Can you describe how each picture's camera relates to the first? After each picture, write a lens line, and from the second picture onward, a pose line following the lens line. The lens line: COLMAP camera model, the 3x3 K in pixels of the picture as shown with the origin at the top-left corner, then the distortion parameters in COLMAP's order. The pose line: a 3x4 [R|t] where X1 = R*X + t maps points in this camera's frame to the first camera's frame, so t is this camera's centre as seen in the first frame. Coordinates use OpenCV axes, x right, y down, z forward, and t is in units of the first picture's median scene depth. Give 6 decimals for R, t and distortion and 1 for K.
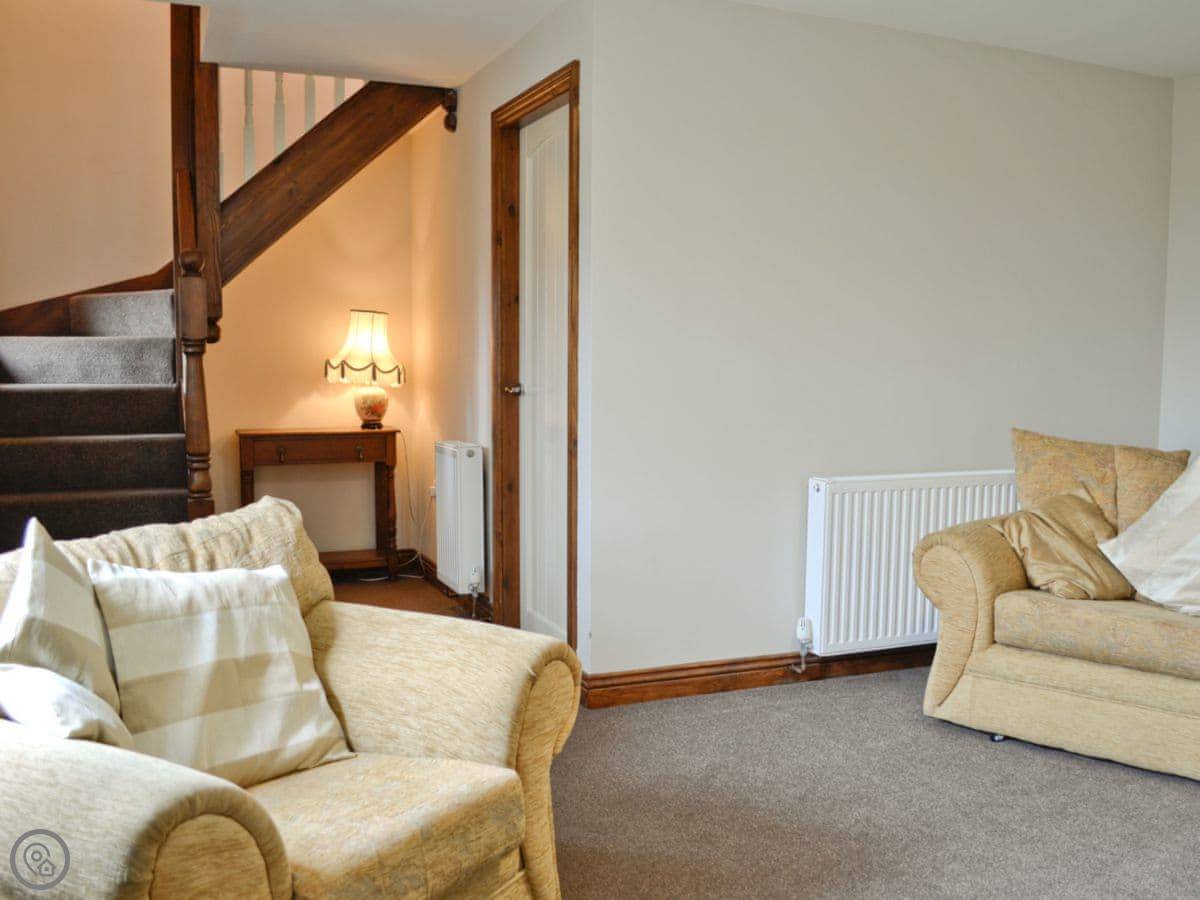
lens RADIAL K [[1117.9, 0, 599.7], [0, 1117.9, 449.9], [0, 0, 1]] dist [-0.092698, 0.000000]
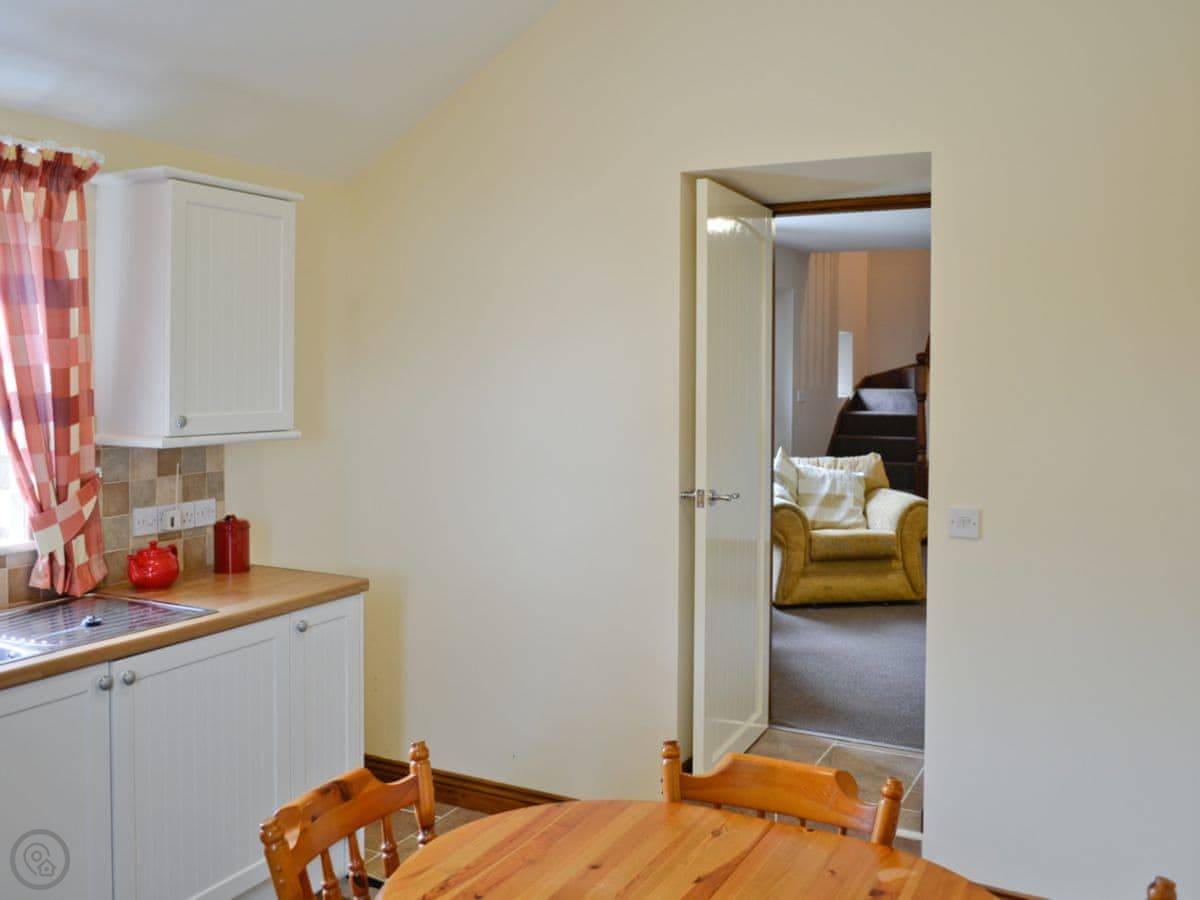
lens RADIAL K [[1117.9, 0, 600.6], [0, 1117.9, 448.4], [0, 0, 1]] dist [-0.092698, 0.000000]
pose [[0.635488, 0.055345, -0.770125, 1.798608], [-0.079188, 0.996840, 0.006293, 0.083228], [0.768039, 0.056985, 0.637862, -1.699250]]
